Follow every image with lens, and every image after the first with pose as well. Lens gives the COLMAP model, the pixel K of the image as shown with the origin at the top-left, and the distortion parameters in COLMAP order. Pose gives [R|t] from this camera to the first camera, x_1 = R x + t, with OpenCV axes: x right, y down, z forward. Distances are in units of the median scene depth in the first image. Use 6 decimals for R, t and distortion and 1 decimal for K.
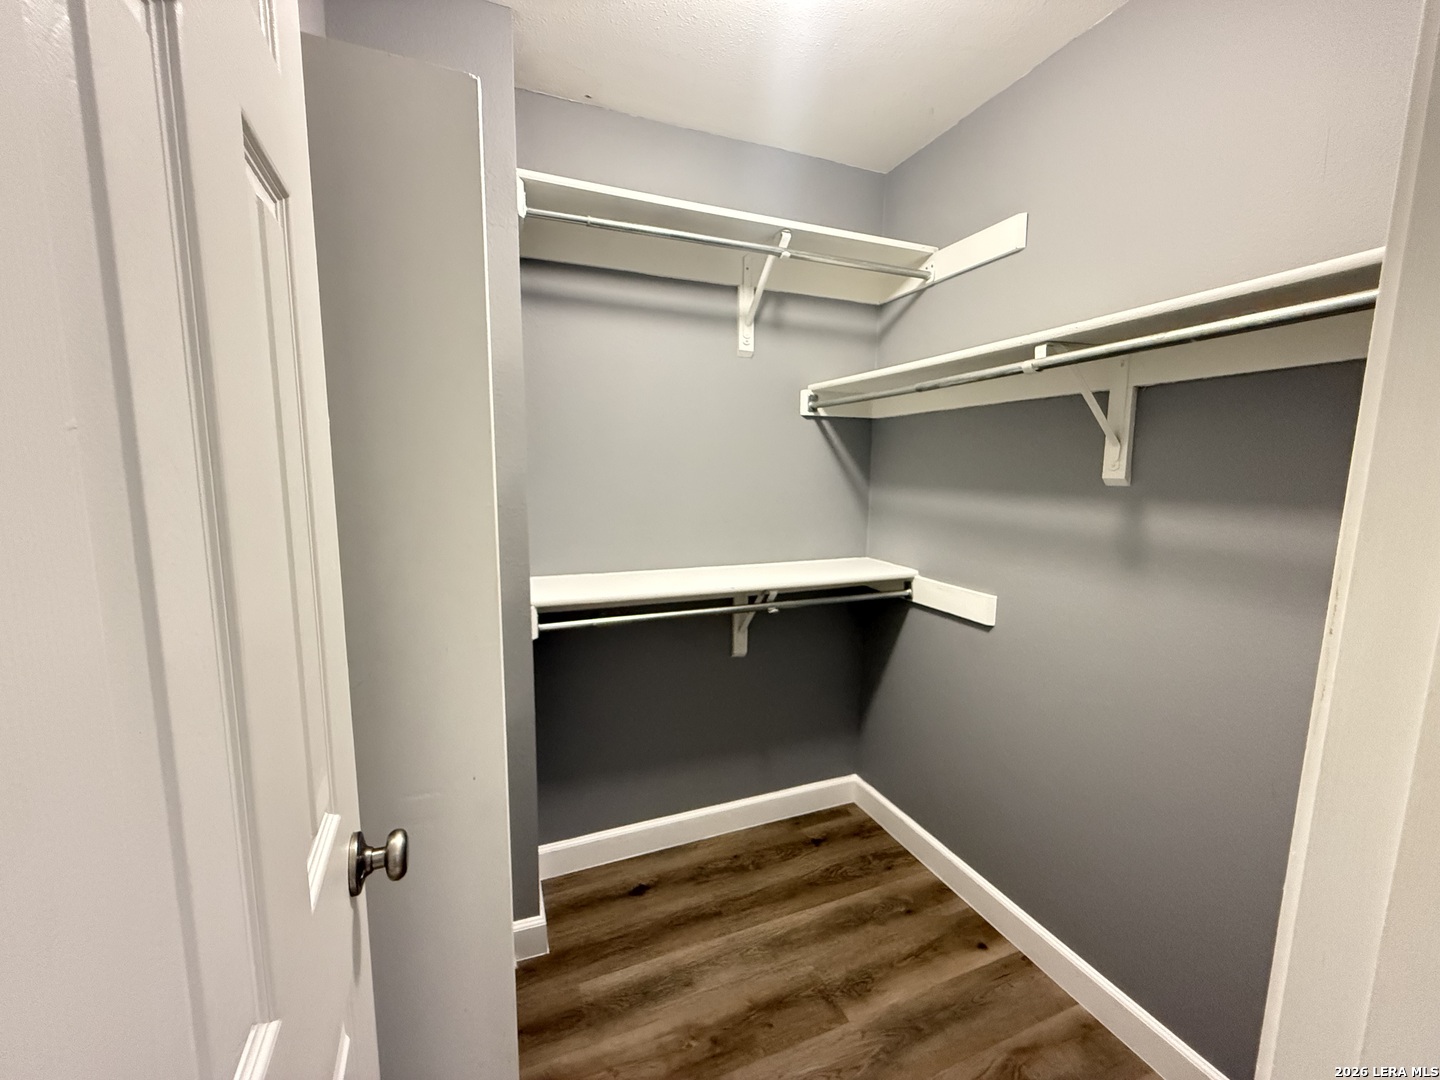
lens RADIAL K [[574.9, 0, 712.3], [0, 574.9, 544.5], [0, 0, 1]] dist [-0.000815, 0.000635]
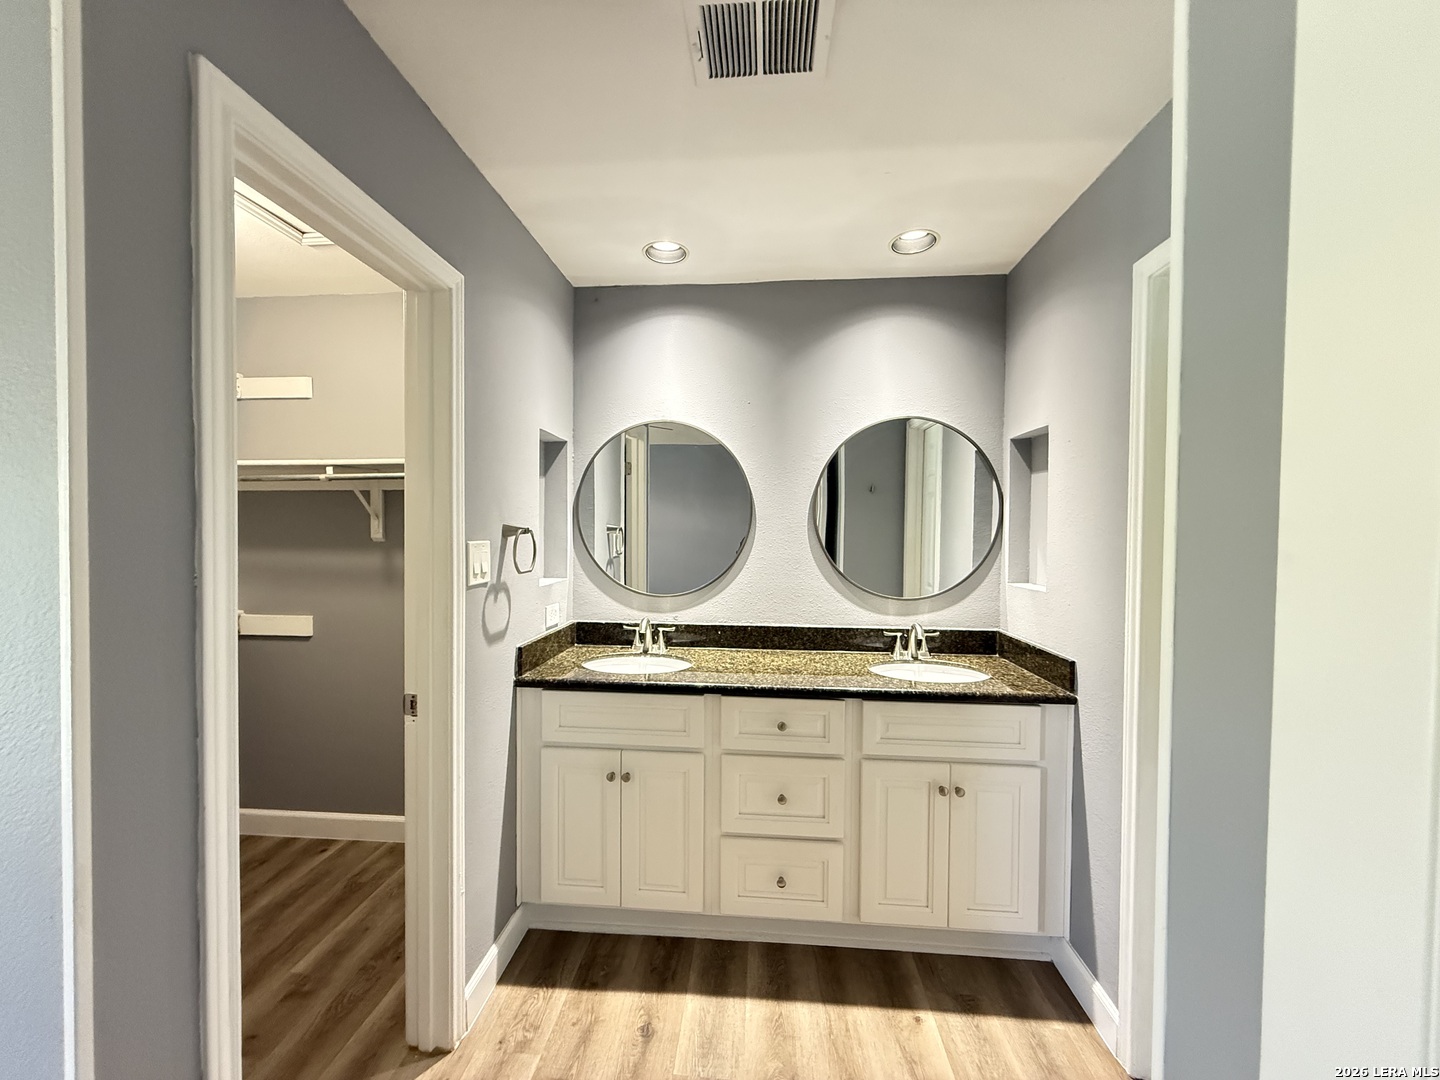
lens RADIAL K [[574.9, 0, 711.2], [0, 574.9, 532.5], [0, 0, 1]] dist [-0.000815, 0.000635]
pose [[0.457794, -0.025126, 0.888703, -0.460082], [0.108859, 0.993663, -0.027982, 0.038457], [-0.882369, 0.109553, 0.457628, -0.810199]]
